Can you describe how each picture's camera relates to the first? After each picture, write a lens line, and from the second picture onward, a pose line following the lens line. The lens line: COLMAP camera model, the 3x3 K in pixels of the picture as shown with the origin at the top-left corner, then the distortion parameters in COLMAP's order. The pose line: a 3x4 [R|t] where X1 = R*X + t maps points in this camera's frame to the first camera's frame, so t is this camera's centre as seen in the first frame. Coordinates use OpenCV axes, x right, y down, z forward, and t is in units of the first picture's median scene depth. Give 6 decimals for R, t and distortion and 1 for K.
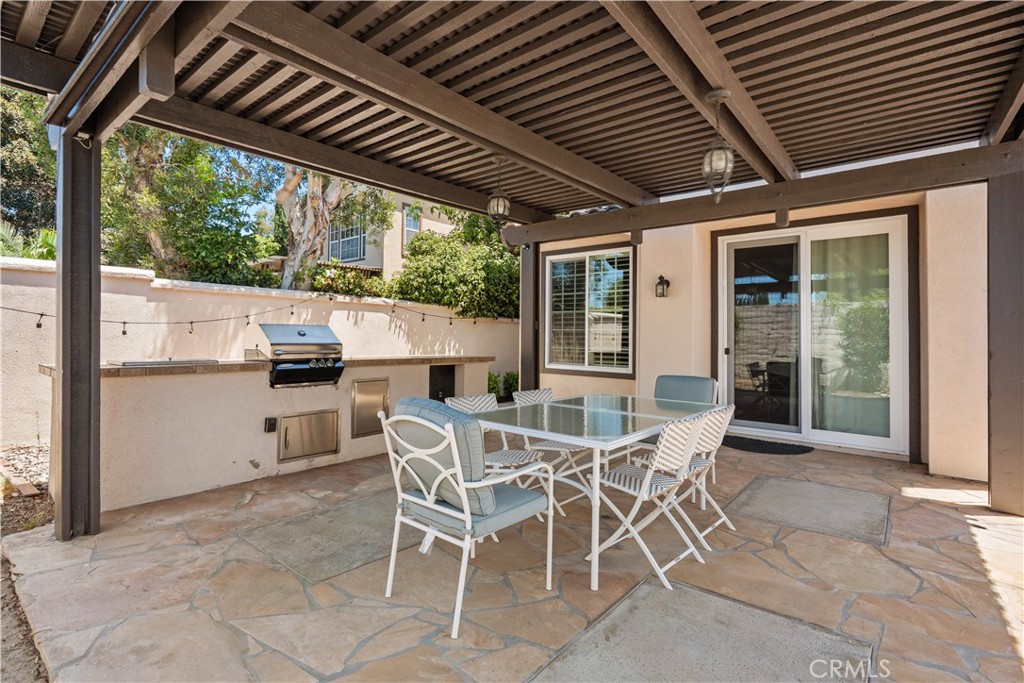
lens RADIAL K [[483.6, 0, 512.0], [0, 483.6, 341.5], [0, 0, 1]] dist [0.000412, 0.000084]
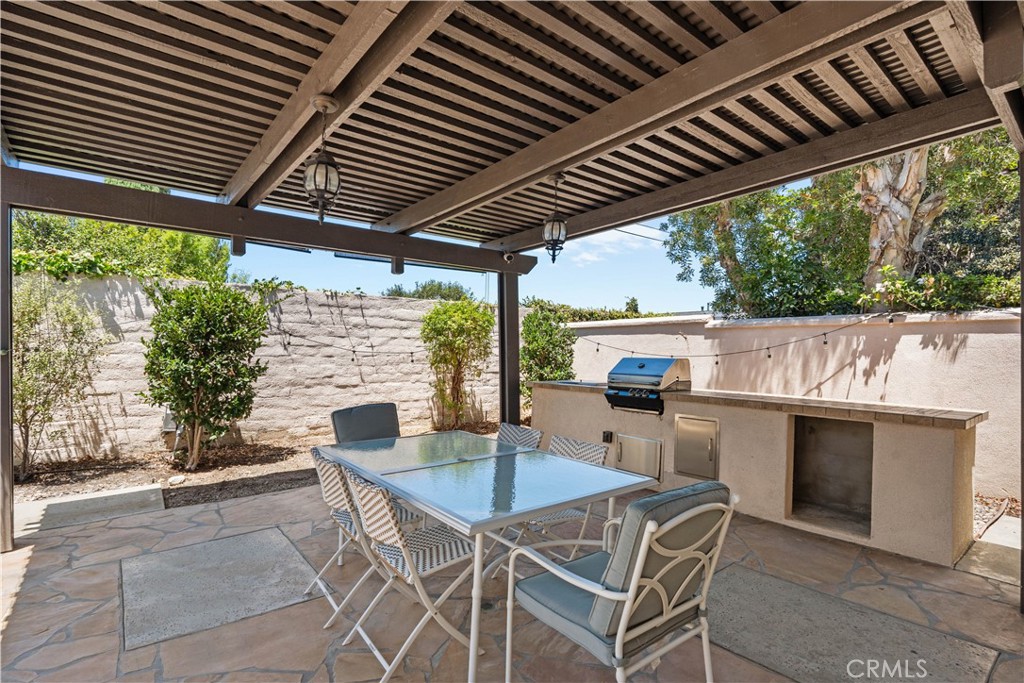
lens RADIAL K [[487.5, 0, 512.0], [0, 487.5, 341.5], [0, 0, 1]] dist [-0.000214, -0.000054]
pose [[-0.207911, -0.034613, -0.977535, 0.585562], [-0.023719, 0.999258, -0.030337, -0.024132], [0.977860, 0.016878, -0.208578, 0.731773]]
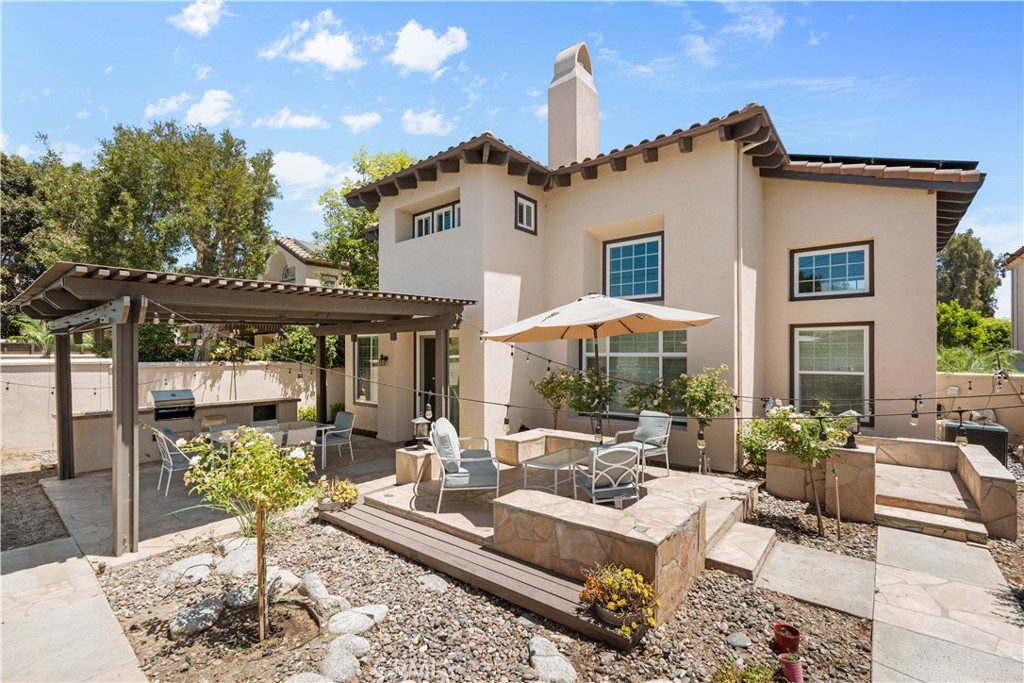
lens RADIAL K [[461.7, 0, 510.0], [0, 461.7, 361.4], [0, 0, 1]] dist [-0.000859, -0.000201]
pose [[0.999832, -0.017698, -0.004872, 0.814976], [0.017748, 0.999789, 0.010384, -0.121483], [0.004687, -0.010469, 0.999934, -0.787466]]
